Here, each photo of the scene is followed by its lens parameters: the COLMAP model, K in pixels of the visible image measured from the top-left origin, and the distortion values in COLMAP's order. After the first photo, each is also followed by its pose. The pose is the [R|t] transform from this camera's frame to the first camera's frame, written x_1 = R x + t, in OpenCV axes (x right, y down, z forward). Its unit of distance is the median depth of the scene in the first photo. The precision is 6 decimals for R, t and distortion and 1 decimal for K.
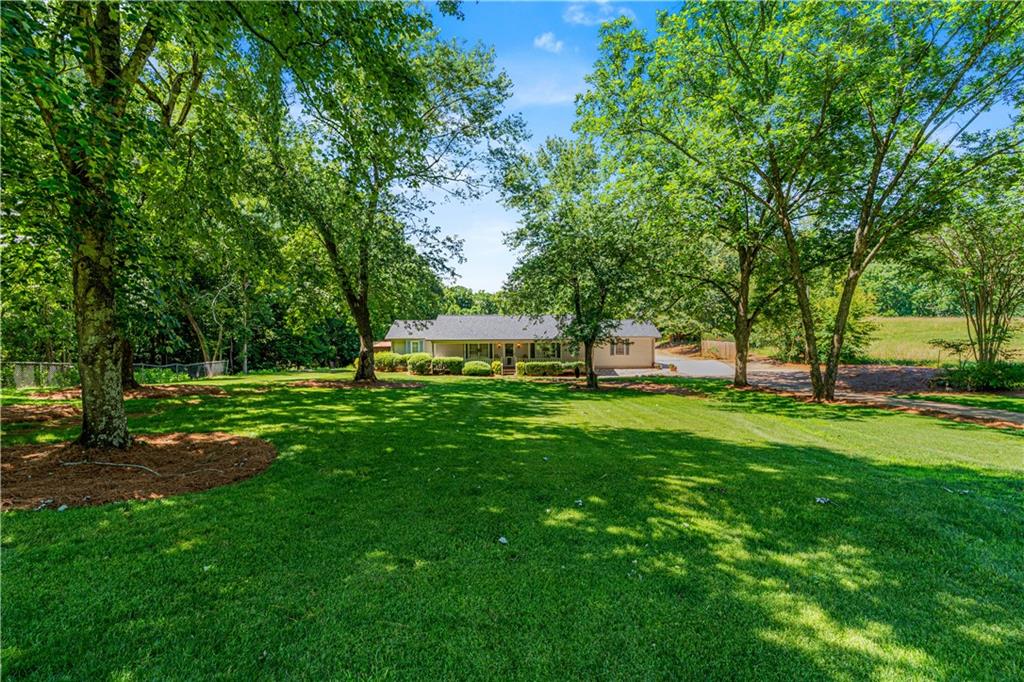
lens RADIAL K [[479.4, 0, 515.4], [0, 479.4, 331.2], [0, 0, 1]] dist [-0.000189, 0.000244]
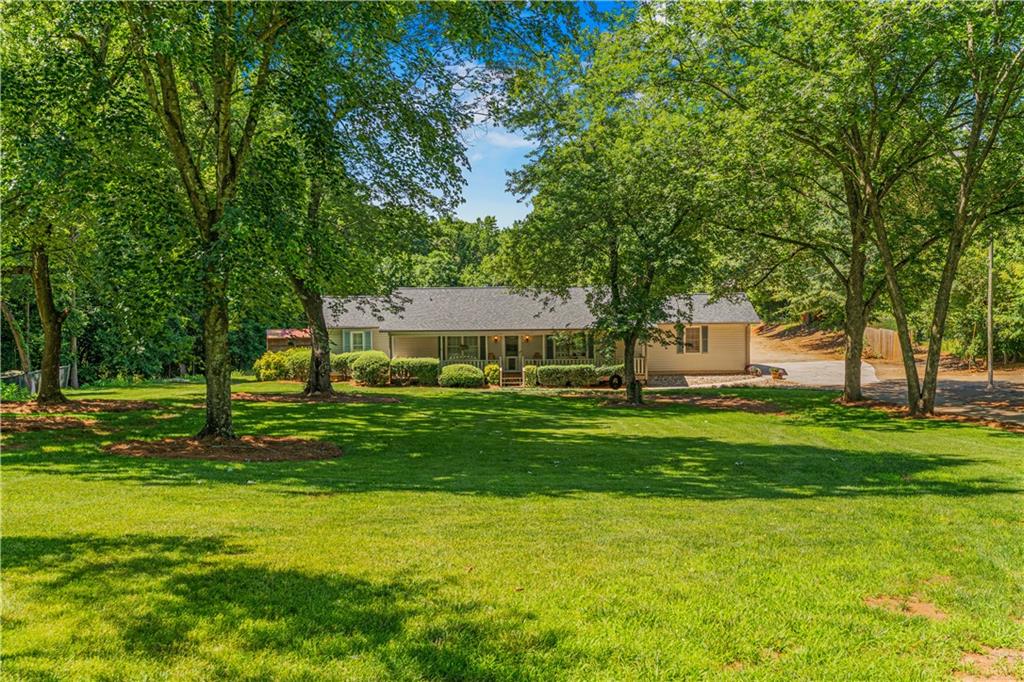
lens RADIAL K [[1020.4, 0, 512.0], [0, 1020.4, 341.0], [0, 0, 1]] dist [0.011058, 0.002219]
pose [[0.999987, -0.004618, -0.002008, -0.010548], [0.004702, 0.999000, 0.044455, -0.027715], [0.001801, -0.044464, 0.999009, -0.342232]]
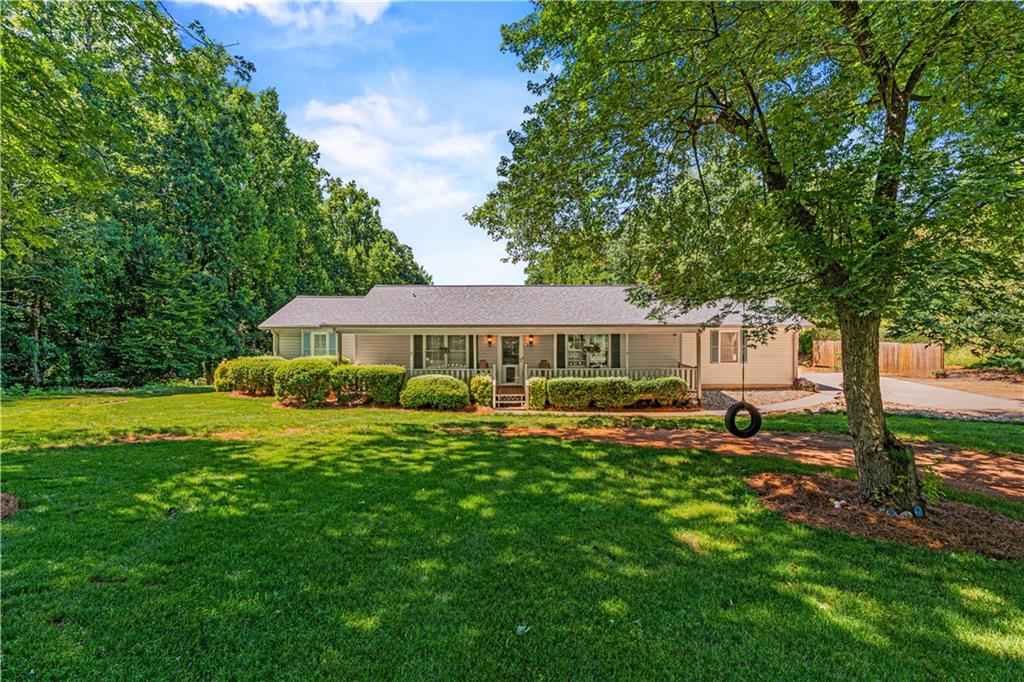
lens RADIAL K [[479.4, 0, 515.4], [0, 479.4, 331.2], [0, 0, 1]] dist [-0.000189, 0.000244]
pose [[0.999974, 0.004662, 0.005499, -0.011562], [-0.004560, 0.999820, -0.018406, 0.030856], [-0.005583, 0.018381, 0.999815, 0.565520]]
